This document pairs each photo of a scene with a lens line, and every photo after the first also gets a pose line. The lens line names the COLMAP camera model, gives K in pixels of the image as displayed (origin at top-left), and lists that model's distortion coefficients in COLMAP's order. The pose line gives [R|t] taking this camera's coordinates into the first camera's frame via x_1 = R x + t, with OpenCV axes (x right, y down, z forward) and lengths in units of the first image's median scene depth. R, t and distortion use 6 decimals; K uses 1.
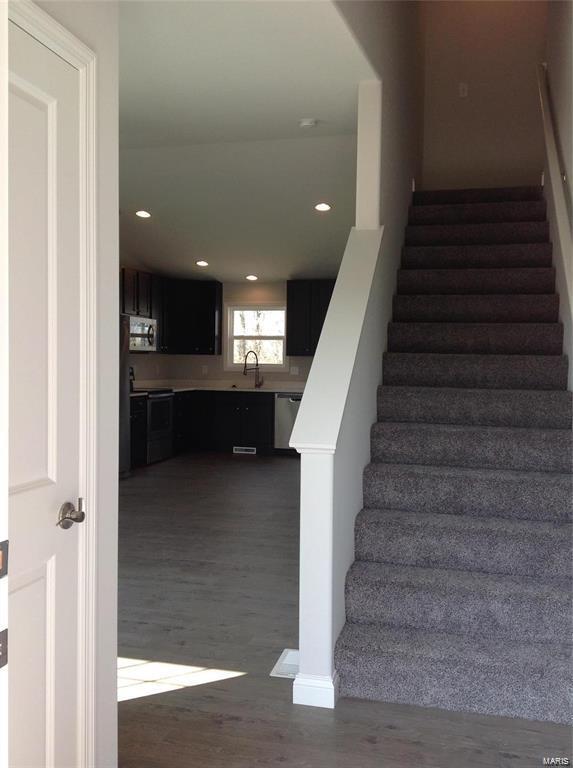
lens RADIAL K [[743.7, 0, 286.5], [0, 743.7, 384.0], [0, 0, 1]] dist [0.129321, -0.004902]
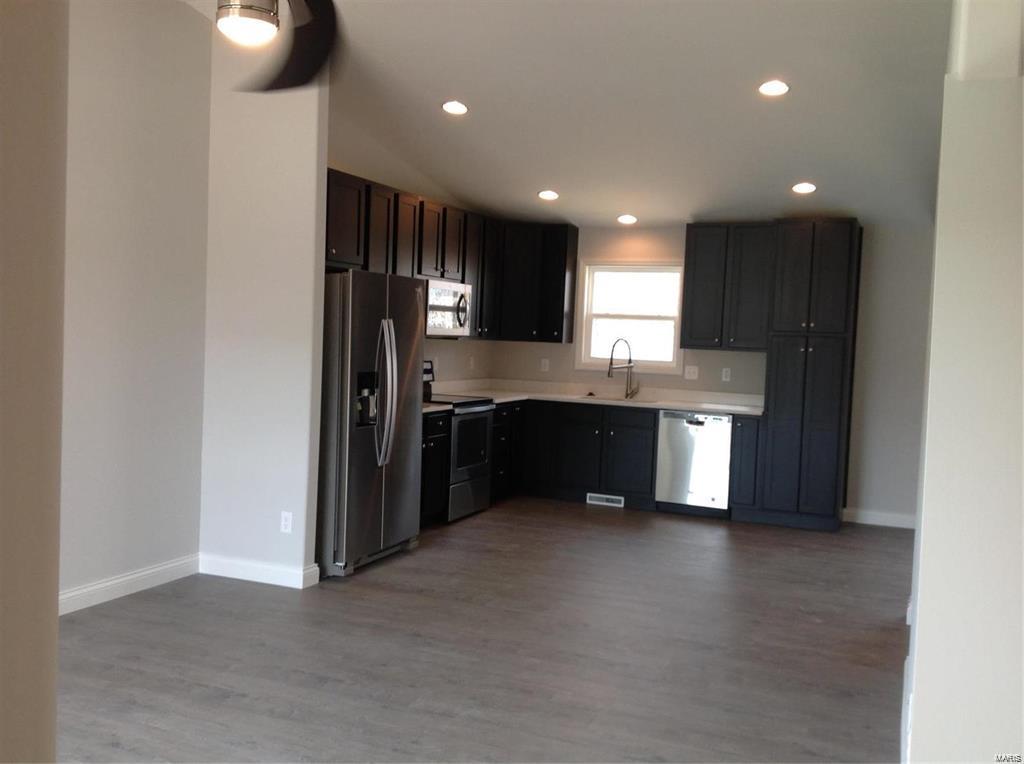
lens RADIAL K [[991.6, 0, 512.0], [0, 991.6, 382.0], [0, 0, 1]] dist [0.129321, -0.004902]
pose [[0.990076, 0.036187, -0.135798, -0.024802], [-0.033984, 0.999251, 0.018503, -0.021243], [0.136365, -0.013705, 0.990564, 0.178344]]
